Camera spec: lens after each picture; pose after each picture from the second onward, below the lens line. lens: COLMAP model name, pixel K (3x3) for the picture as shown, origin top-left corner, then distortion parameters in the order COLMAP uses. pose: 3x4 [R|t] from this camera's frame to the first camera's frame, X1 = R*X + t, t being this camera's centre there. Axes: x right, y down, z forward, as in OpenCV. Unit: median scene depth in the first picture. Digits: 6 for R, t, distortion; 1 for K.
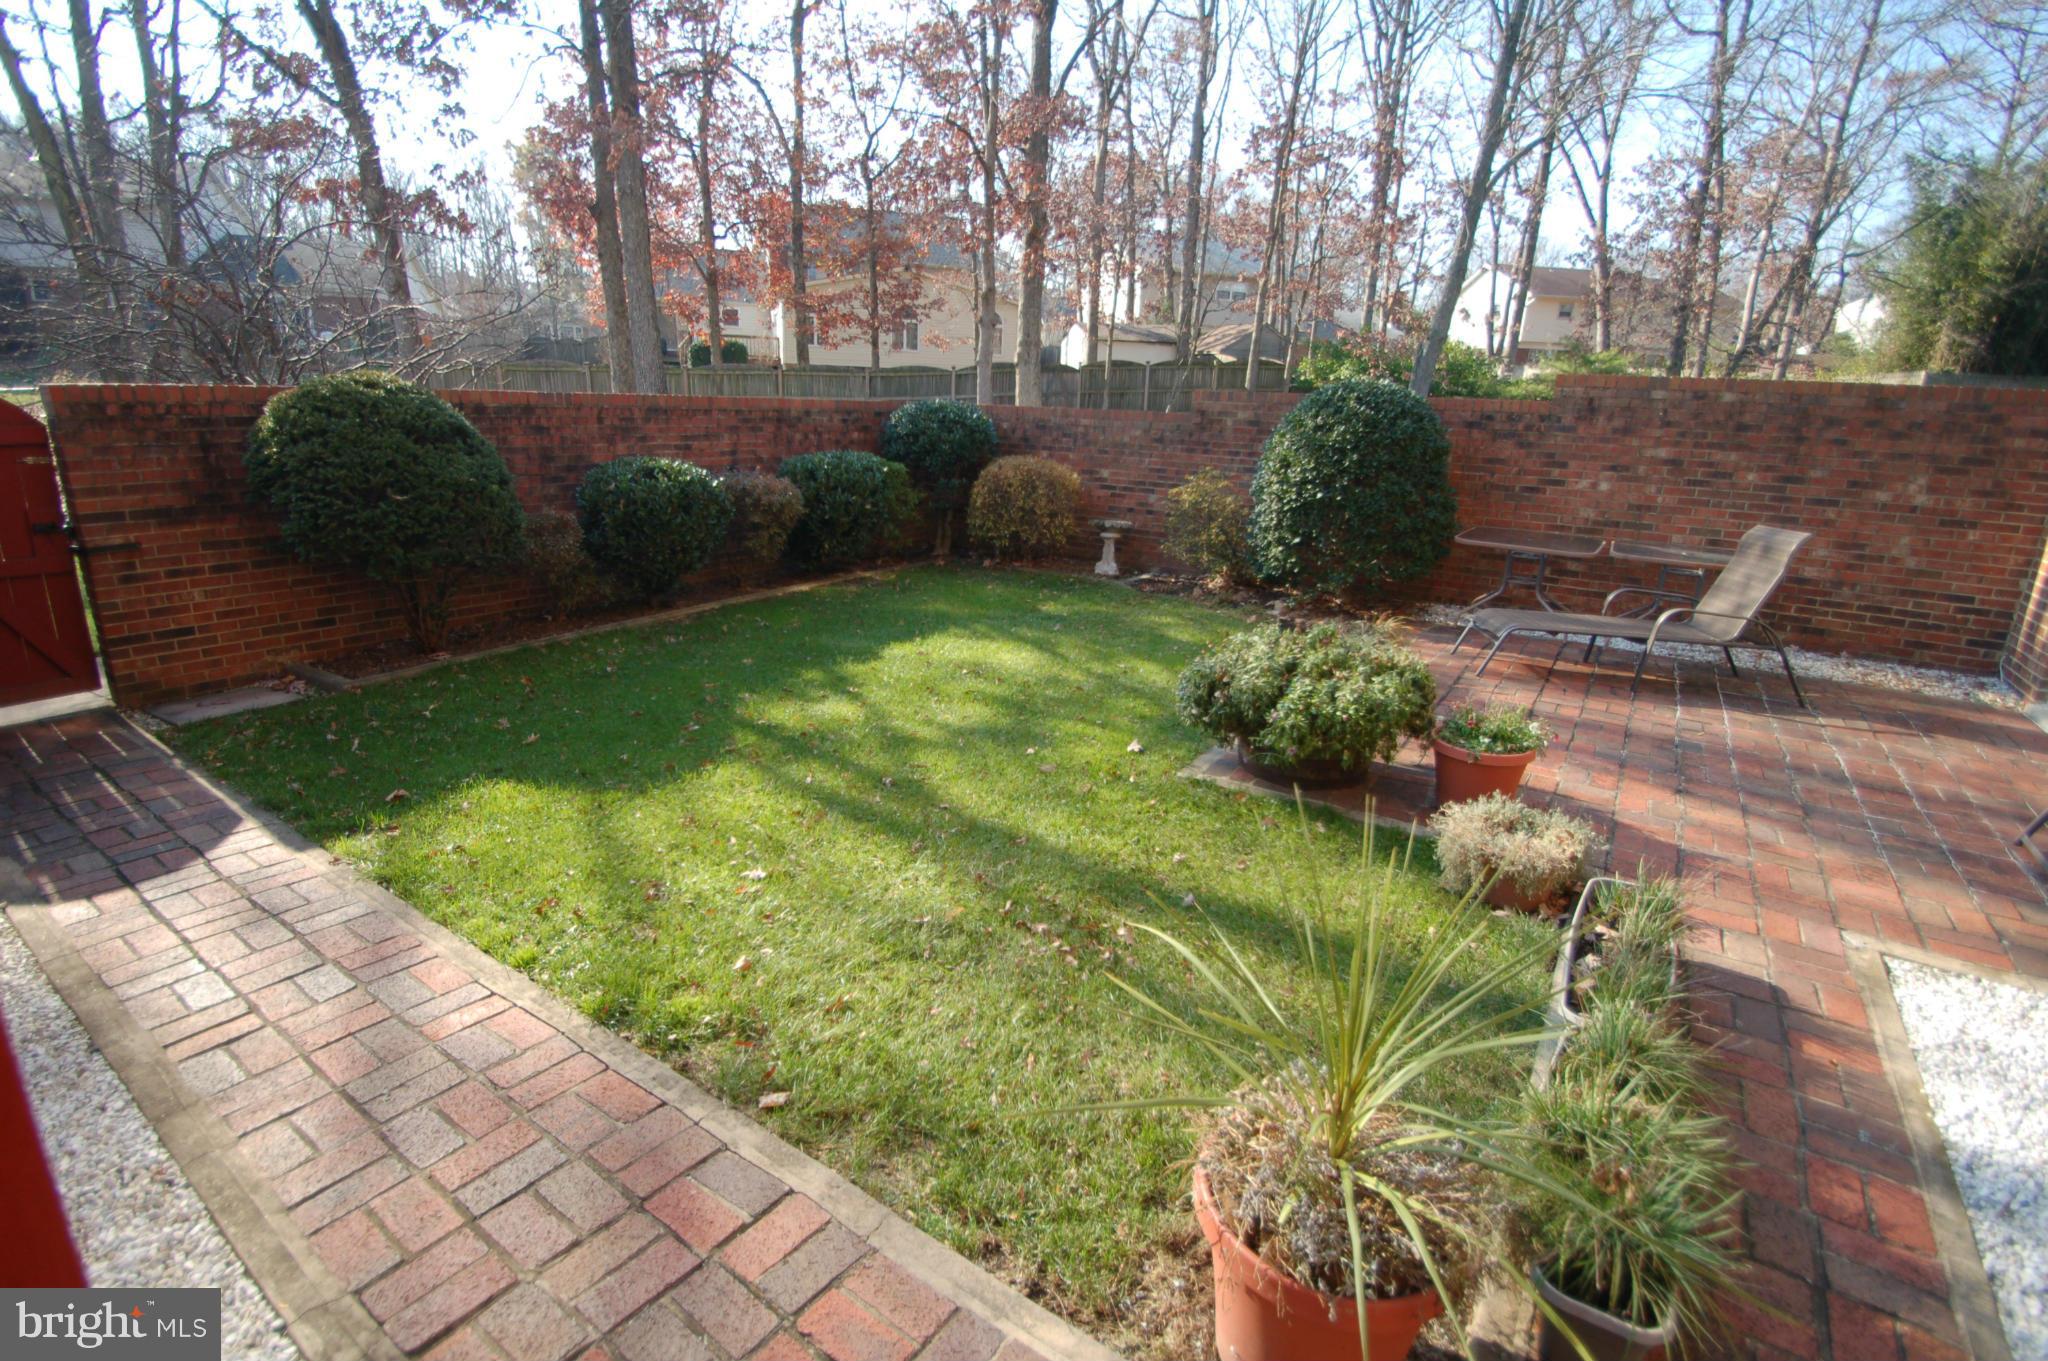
lens RADIAL K [[938.8, 0, 957.0], [0, 938.8, 684.4], [0, 0, 1]] dist [0.026262, -0.024548]
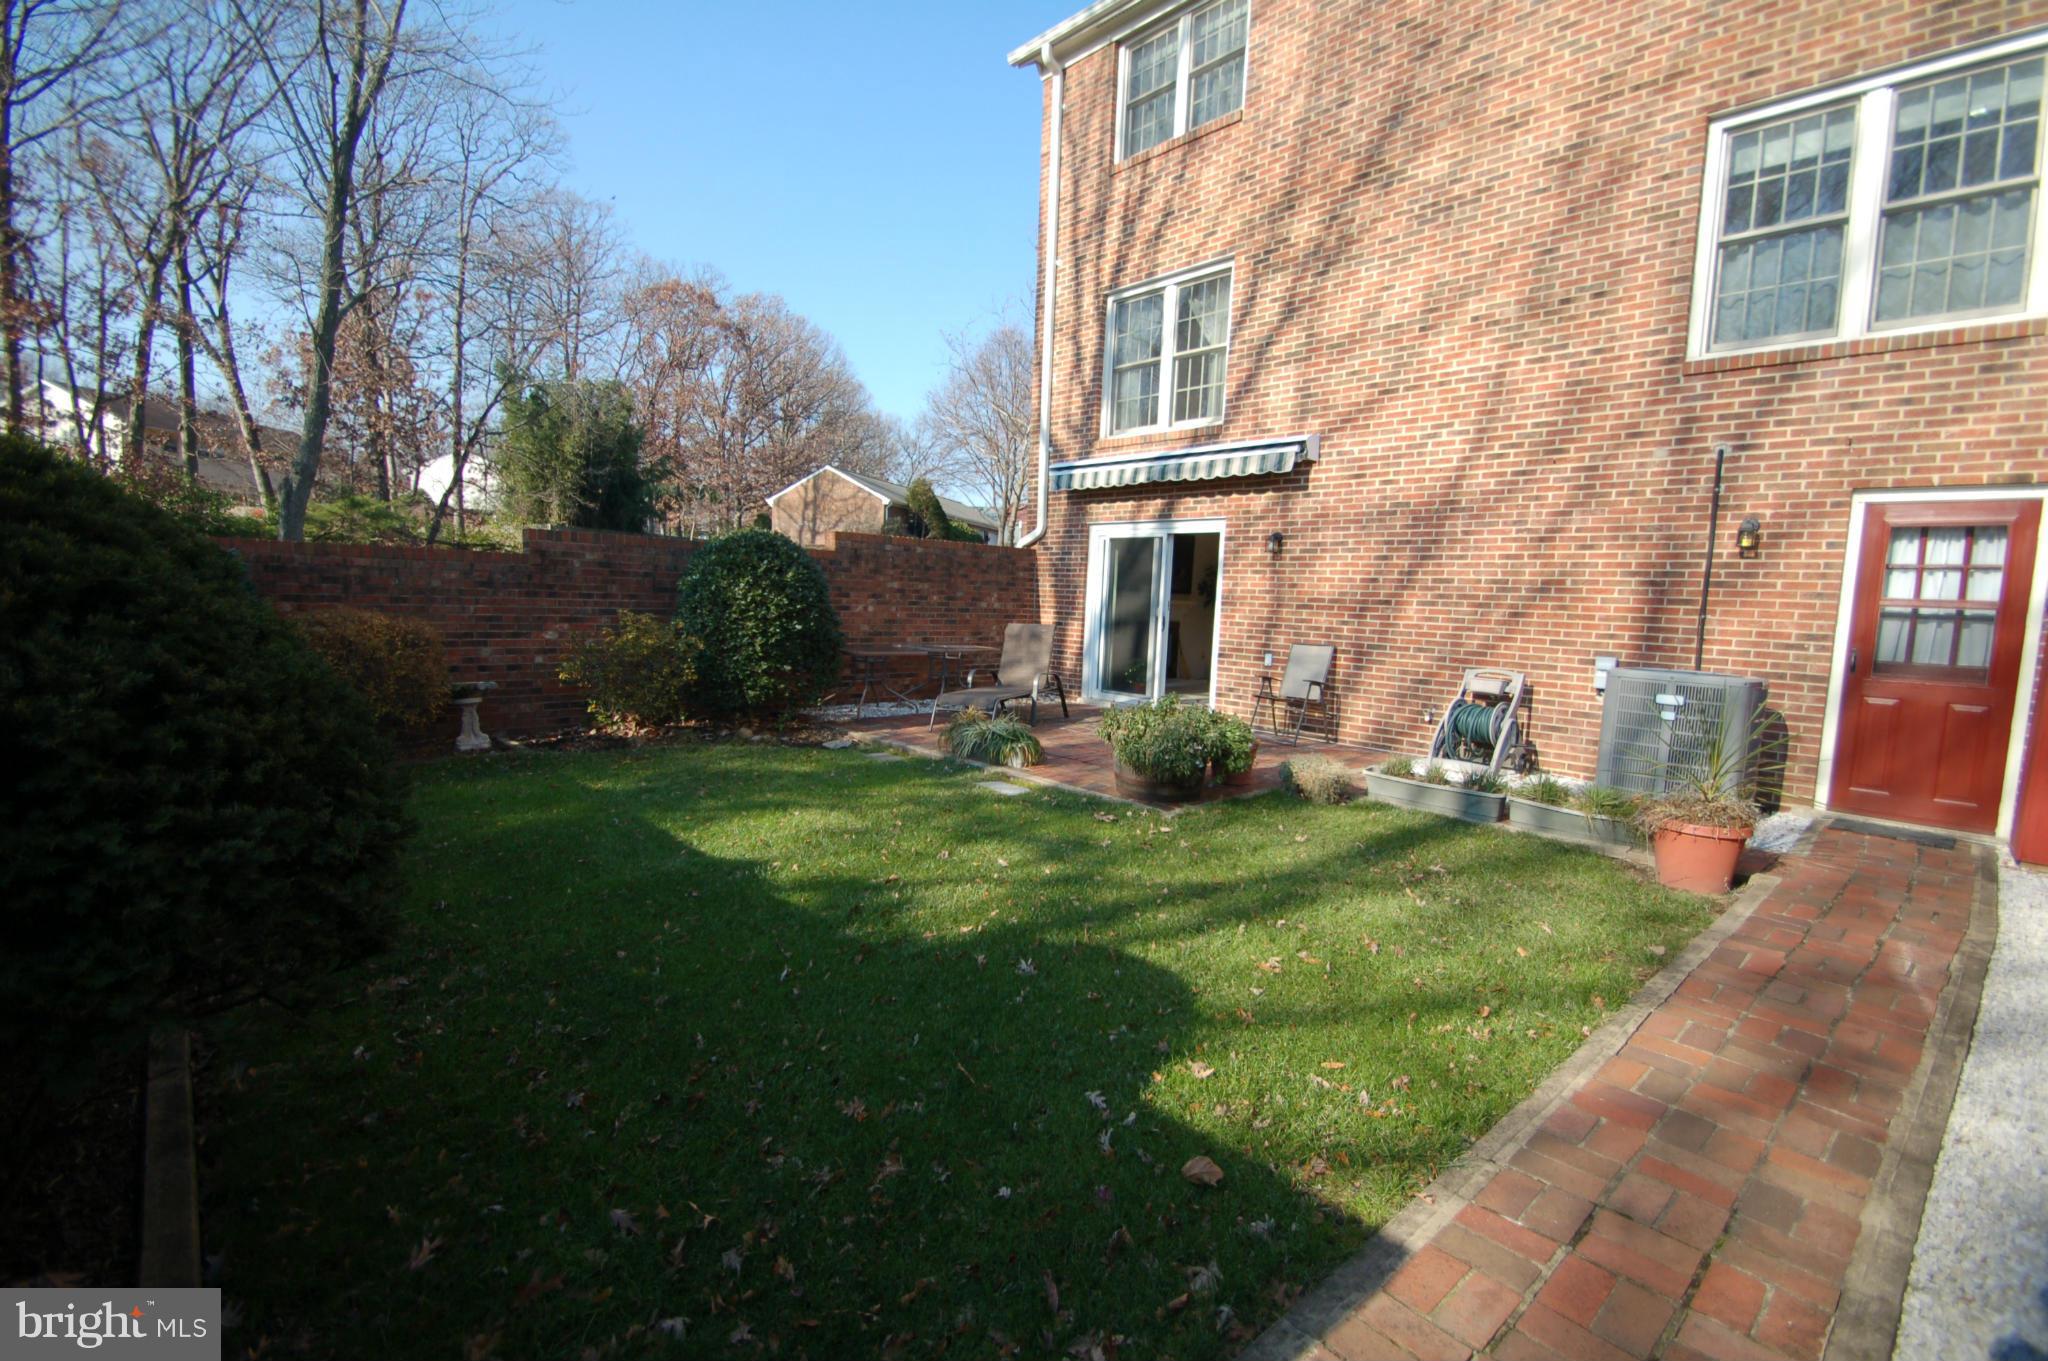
lens RADIAL K [[938.8, 0, 957.0], [0, 938.8, 684.4], [0, 0, 1]] dist [0.026262, -0.024548]
pose [[0.219126, -0.117705, 0.968571, -1.187670], [0.246498, 0.967173, 0.061769, -0.271201], [-0.944046, 0.225216, 0.240947, 0.929682]]
